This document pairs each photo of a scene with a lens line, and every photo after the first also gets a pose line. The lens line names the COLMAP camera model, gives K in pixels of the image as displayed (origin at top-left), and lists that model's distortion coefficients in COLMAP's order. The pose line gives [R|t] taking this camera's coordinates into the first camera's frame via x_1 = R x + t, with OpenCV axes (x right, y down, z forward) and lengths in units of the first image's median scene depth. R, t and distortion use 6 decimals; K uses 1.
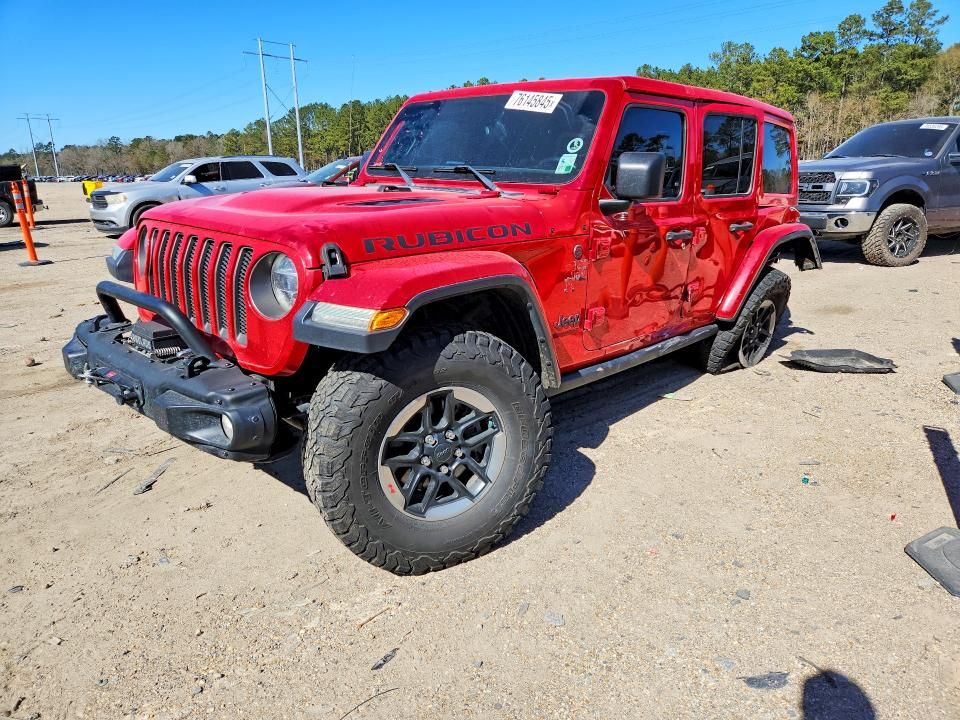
lens RADIAL K [[709.9, 0, 480.0], [0, 709.9, 360.0], [0, 0, 1]] dist [0.072021, -0.077792]
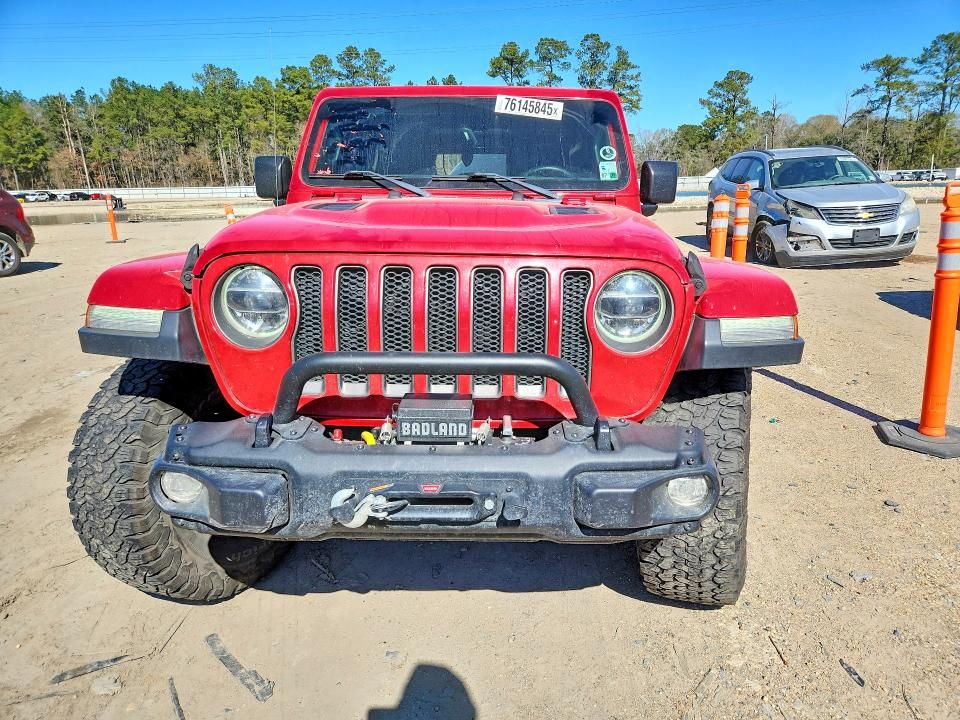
lens RADIAL K [[709.9, 0, 480.0], [0, 709.9, 360.0], [0, 0, 1]] dist [0.072021, -0.077792]
pose [[0.697573, -0.166735, 0.696844, -0.160267], [0.191790, 0.980510, 0.042619, -0.019037], [-0.690369, 0.103918, 0.715955, 0.090798]]
